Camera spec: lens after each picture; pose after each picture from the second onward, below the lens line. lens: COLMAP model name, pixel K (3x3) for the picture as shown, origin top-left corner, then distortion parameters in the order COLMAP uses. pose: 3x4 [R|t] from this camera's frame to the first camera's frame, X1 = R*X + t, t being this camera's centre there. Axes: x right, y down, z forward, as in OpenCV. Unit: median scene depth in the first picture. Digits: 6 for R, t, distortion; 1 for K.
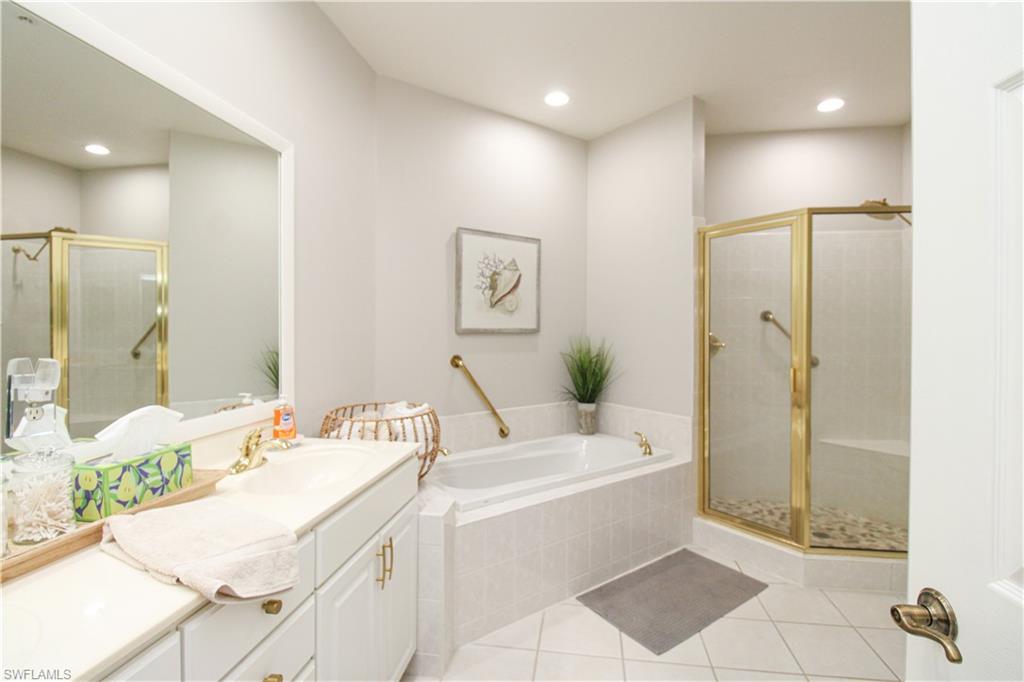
lens RADIAL K [[476.6, 0, 507.4], [0, 476.6, 334.5], [0, 0, 1]] dist [0.001713, -0.008198]
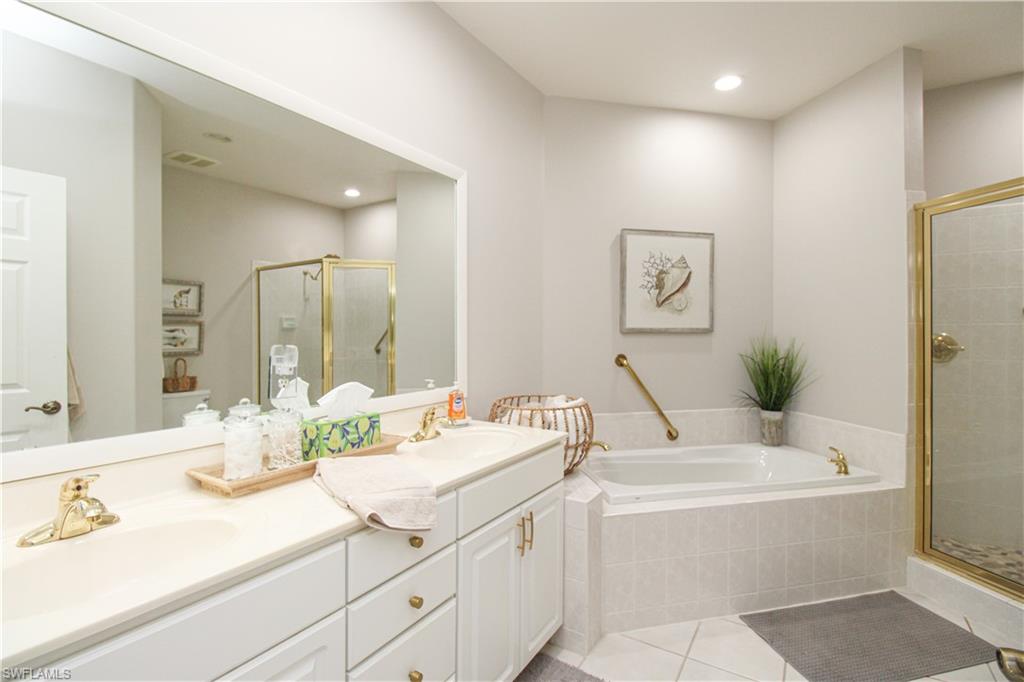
lens RADIAL K [[467.5, 0, 508.3], [0, 467.5, 335.2], [0, 0, 1]] dist [0.006383, -0.009232]
pose [[0.918086, 0.002737, -0.396373, 0.074711], [-0.005035, 0.999976, -0.004757, 0.009180], [0.396350, 0.006363, 0.918077, -0.016315]]
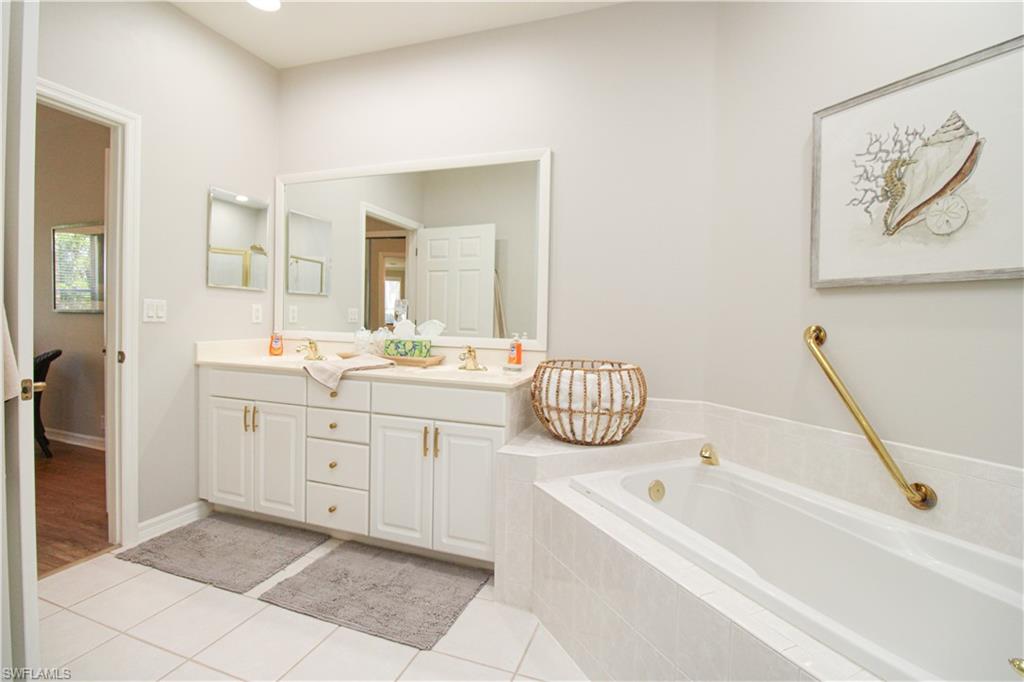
lens RADIAL K [[467.5, 0, 516.4], [0, 467.5, 339.6], [0, 0, 1]] dist [0.006383, -0.009232]
pose [[-0.146023, 0.028939, -0.988858, 0.580464], [-0.044138, 0.998386, 0.035735, 0.060420], [0.988296, 0.048864, -0.144510, 0.771934]]
